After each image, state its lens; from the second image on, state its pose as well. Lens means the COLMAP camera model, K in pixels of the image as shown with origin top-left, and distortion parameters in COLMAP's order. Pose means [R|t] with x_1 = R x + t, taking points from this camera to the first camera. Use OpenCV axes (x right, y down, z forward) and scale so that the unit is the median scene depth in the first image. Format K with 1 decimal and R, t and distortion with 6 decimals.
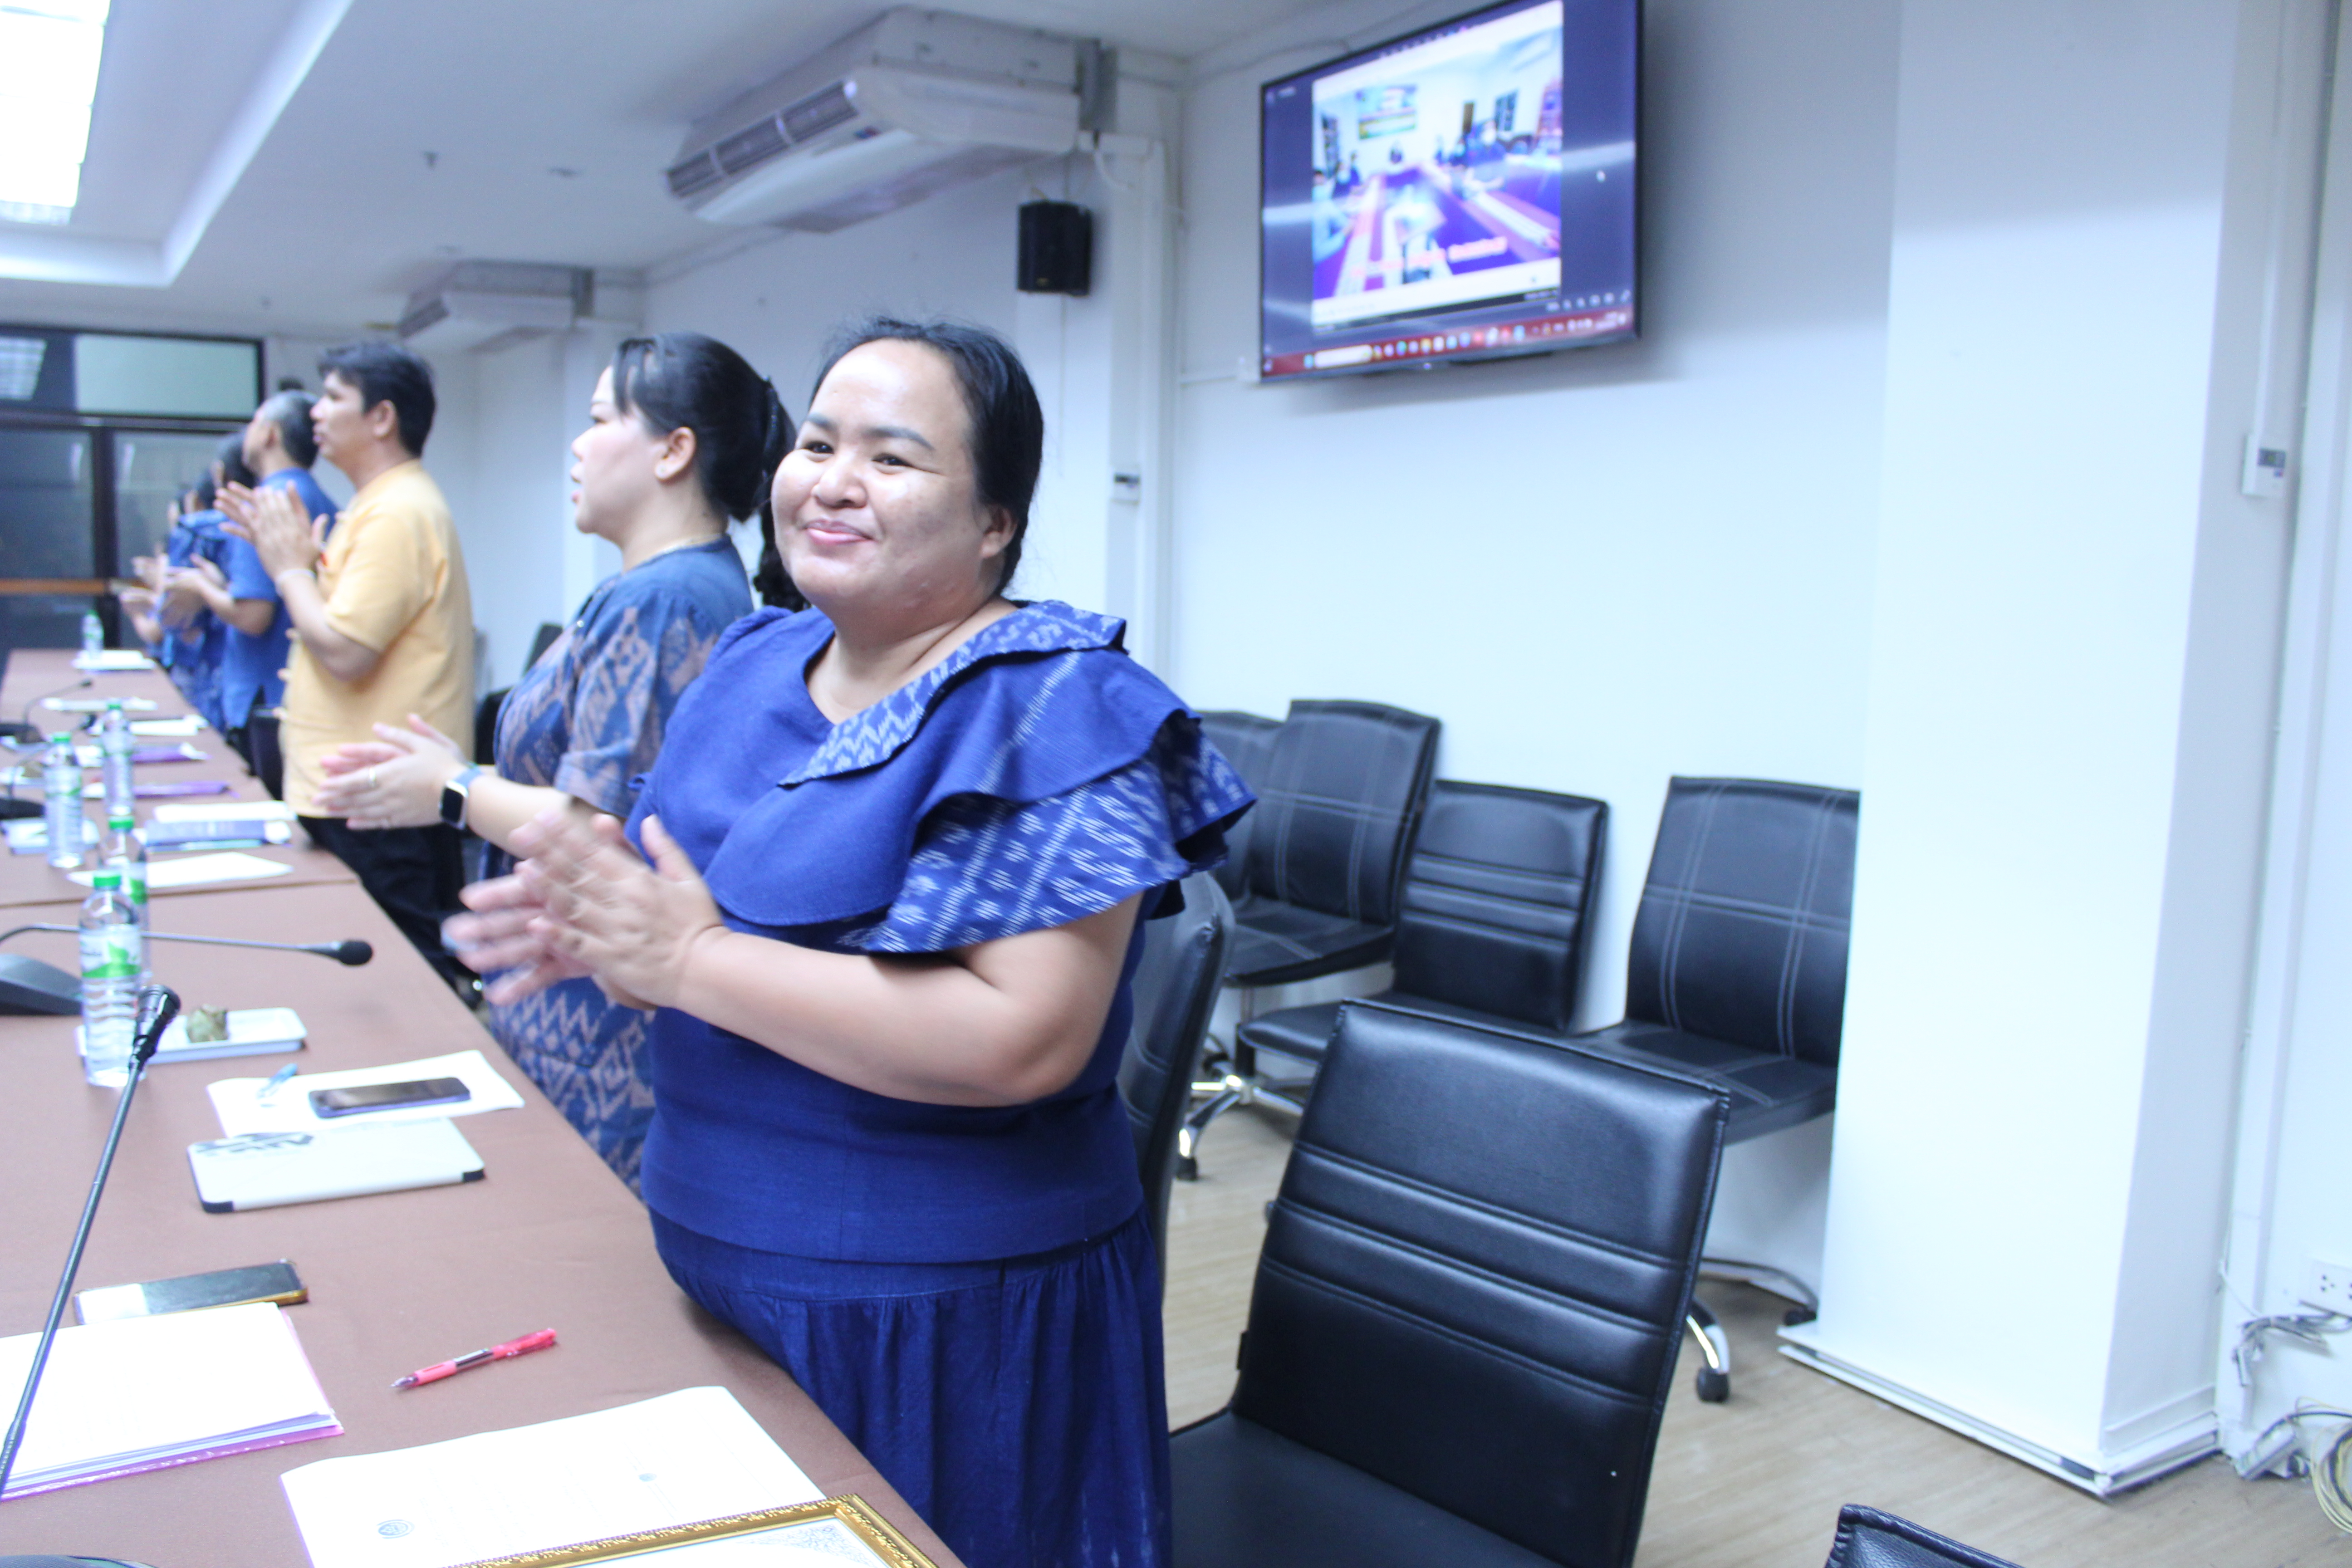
lens RADIAL K [[2060.4, 0, 1160.9], [0, 2060.4, 785.2], [0, 0, 1]] dist [-0.159786, 0.154512]
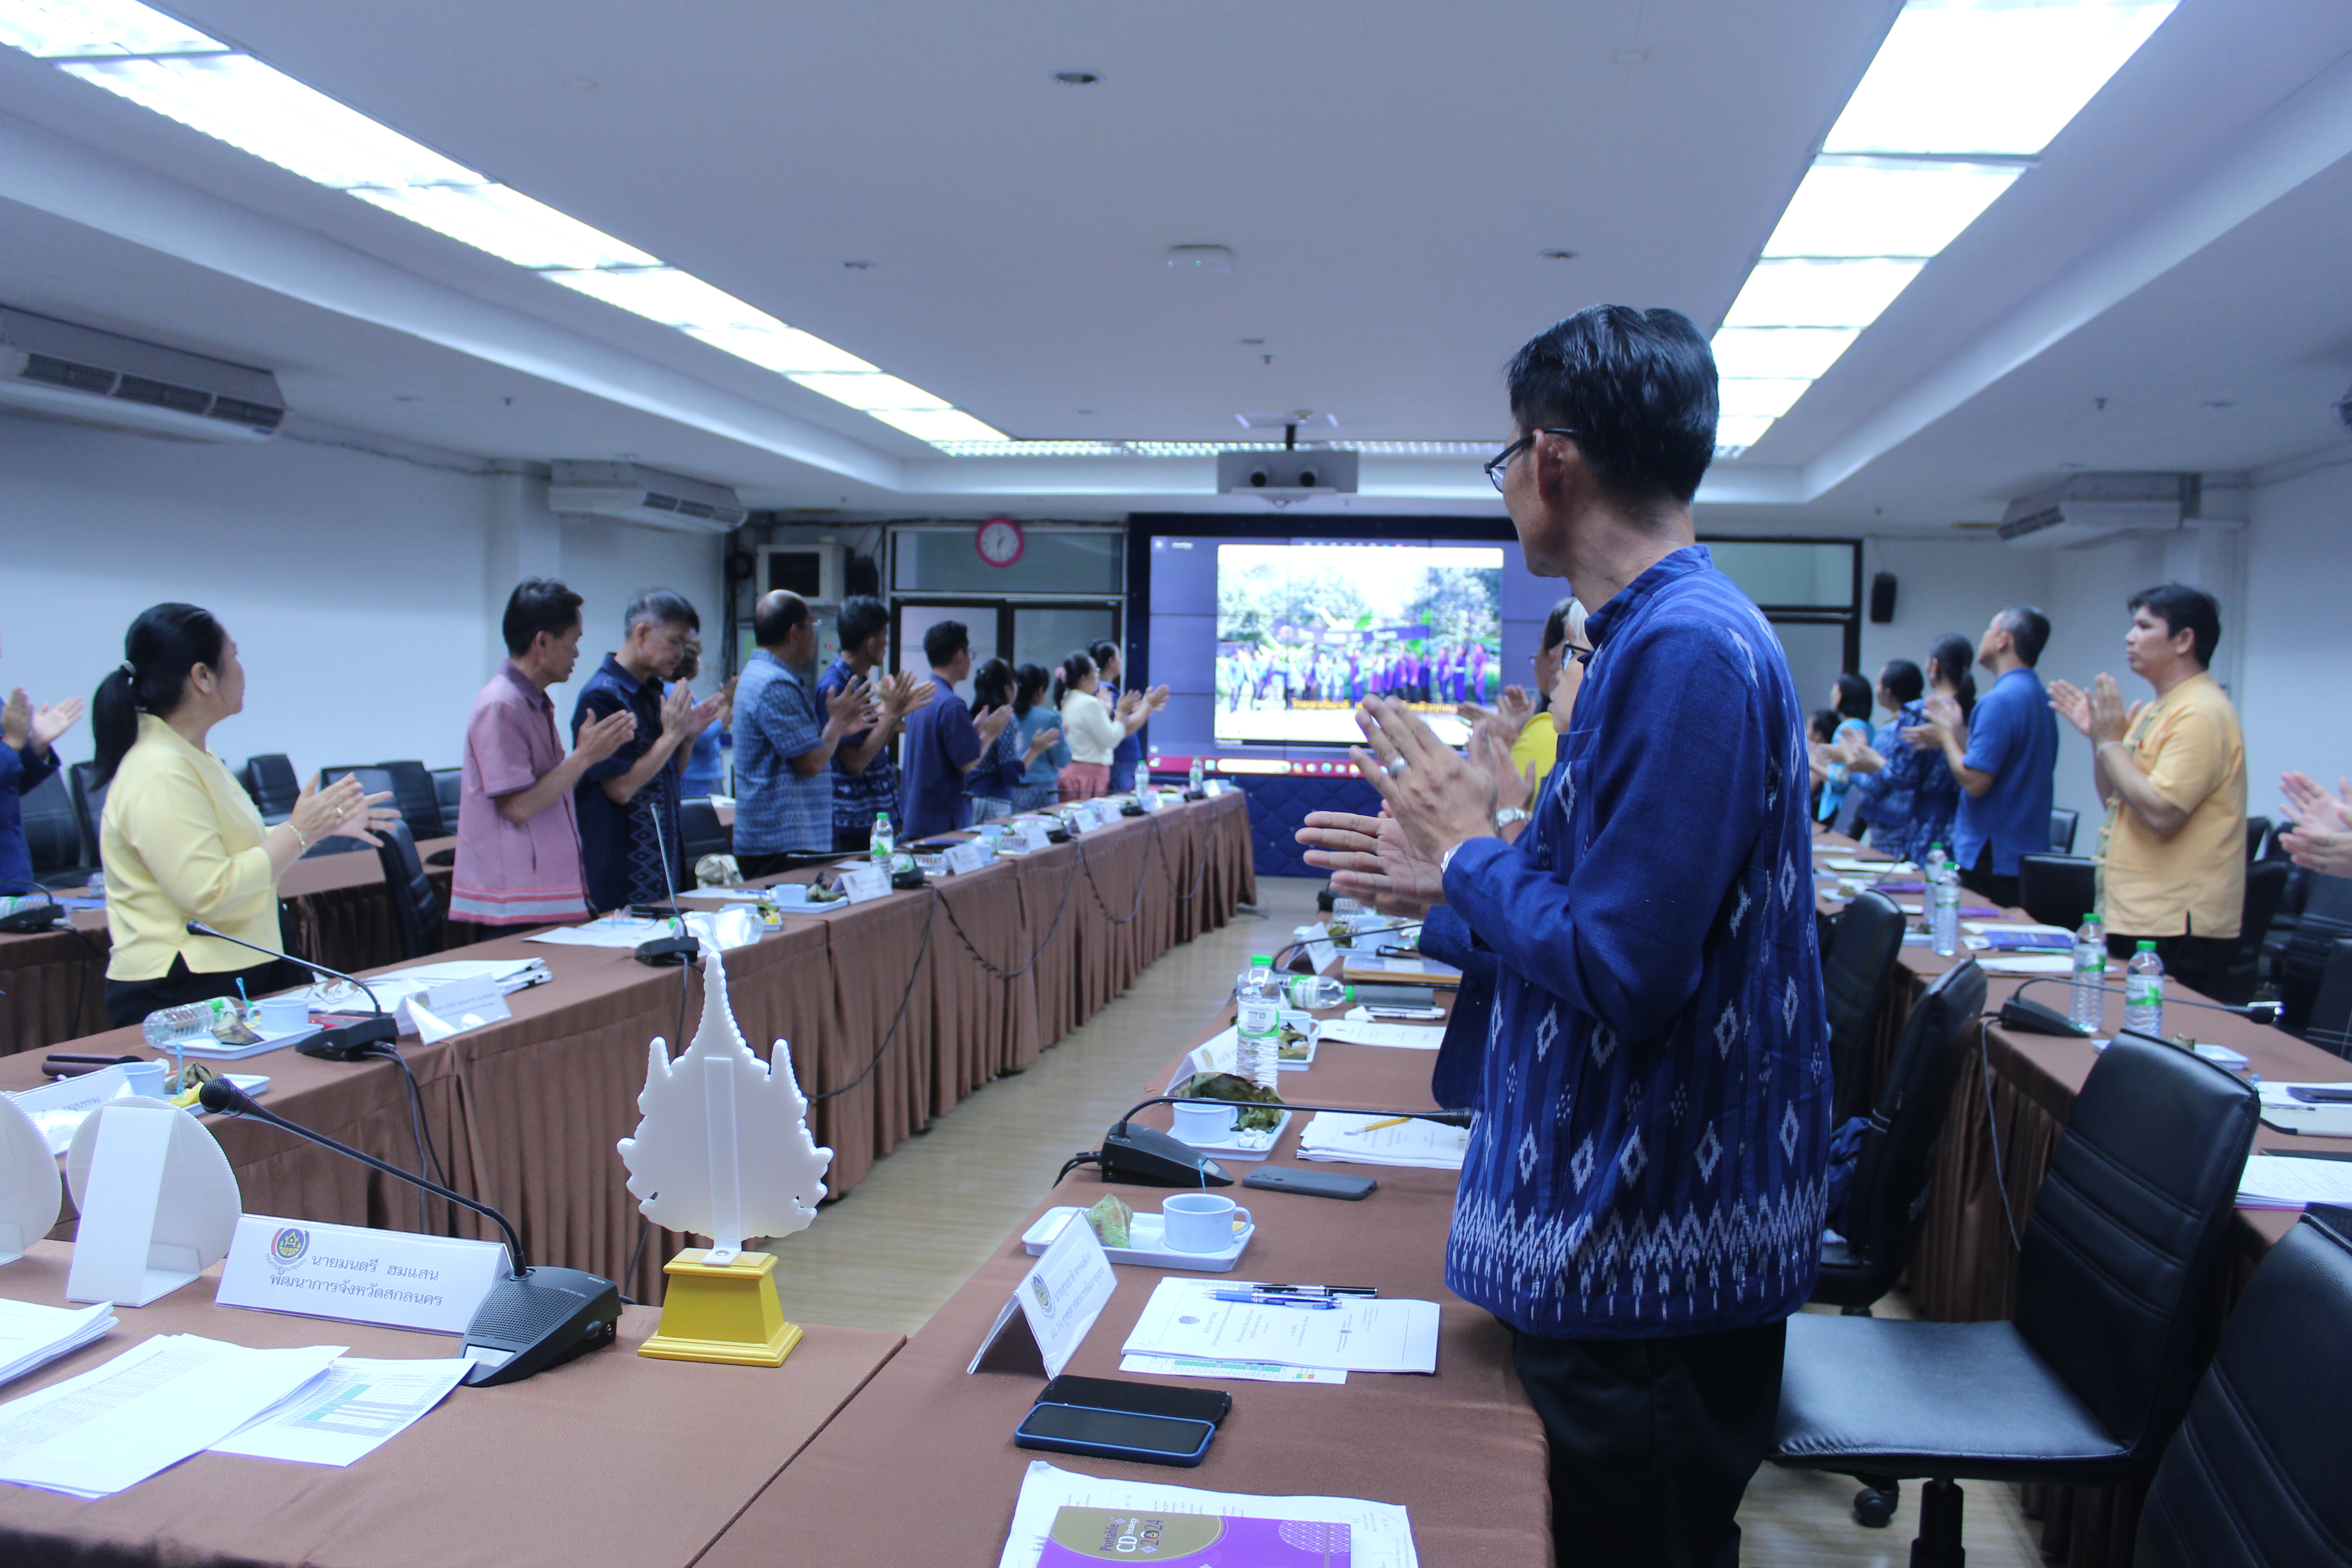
lens RADIAL K [[1947.4, 0, 1161.3], [0, 1947.4, 784.4], [0, 0, 1]] dist [-0.167963, 0.149393]
pose [[0.742248, 0.026612, -0.669597, -0.051376], [-0.081457, 0.995385, -0.050735, 0.031096], [0.665156, 0.092201, 0.740990, -0.361955]]
